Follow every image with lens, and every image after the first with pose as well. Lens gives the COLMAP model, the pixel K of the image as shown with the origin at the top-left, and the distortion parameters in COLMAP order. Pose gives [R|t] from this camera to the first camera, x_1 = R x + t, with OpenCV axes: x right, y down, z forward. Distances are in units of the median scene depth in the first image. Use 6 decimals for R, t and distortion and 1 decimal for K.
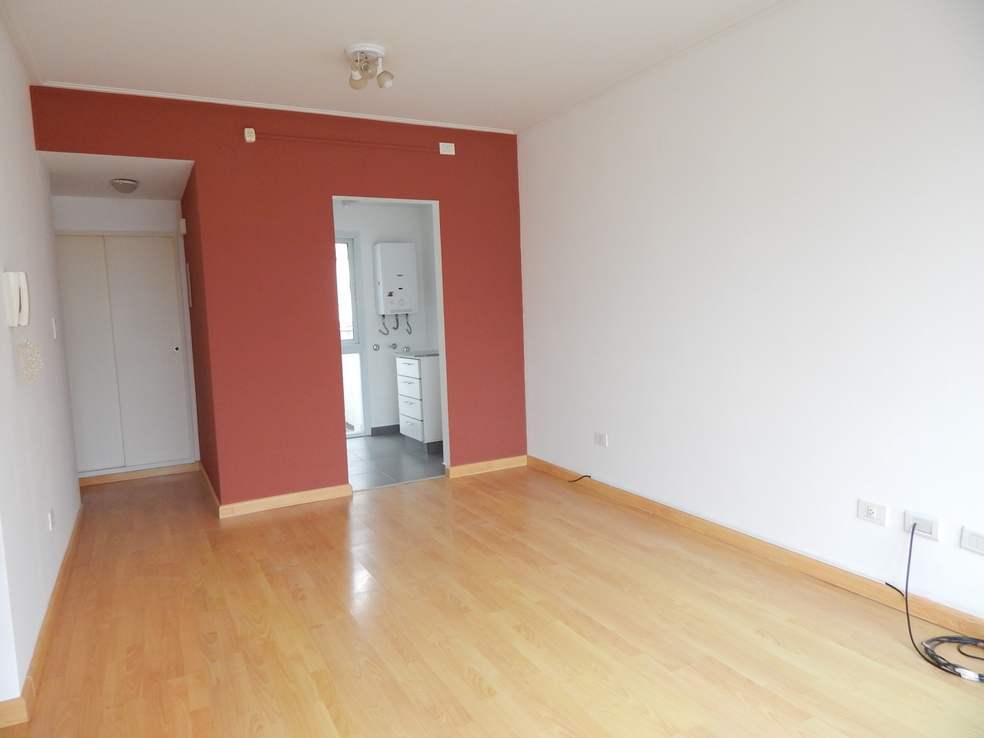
lens RADIAL K [[646.9, 0, 489.2], [0, 646.9, 369.2], [0, 0, 1]] dist [0.008018, -0.002616]
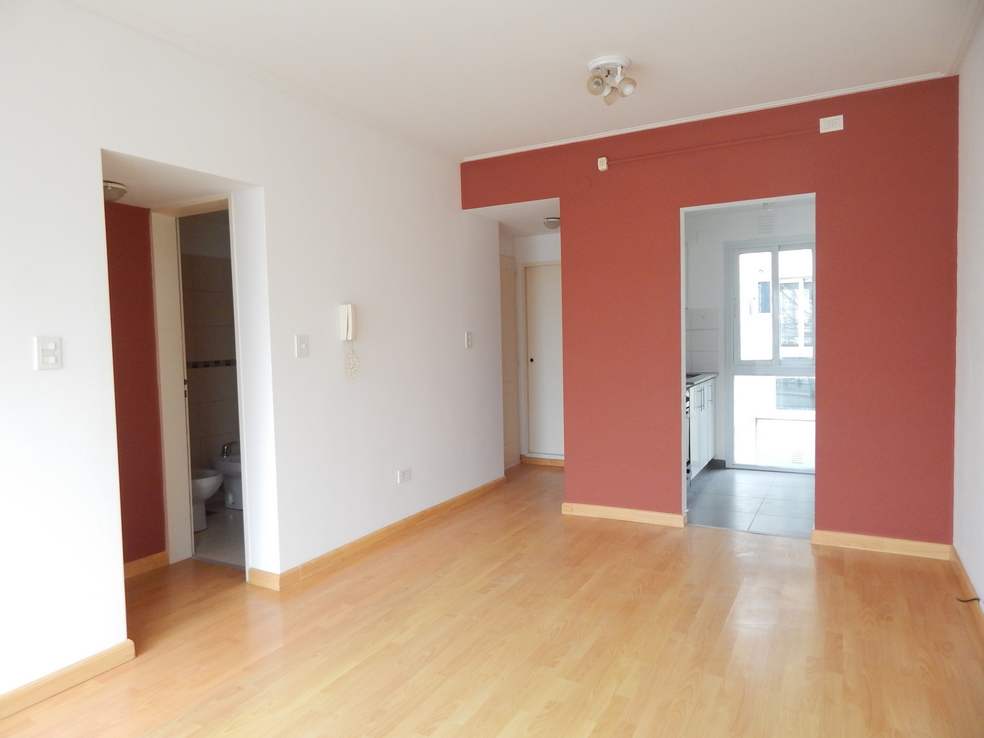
lens RADIAL K [[646.9, 0, 489.2], [0, 646.9, 369.2], [0, 0, 1]] dist [0.008018, -0.002616]
pose [[0.548461, 0.068761, -0.833344, 0.542757], [-0.077209, 0.996520, 0.031410, -0.054224], [0.832604, 0.047114, 0.551861, 0.337172]]
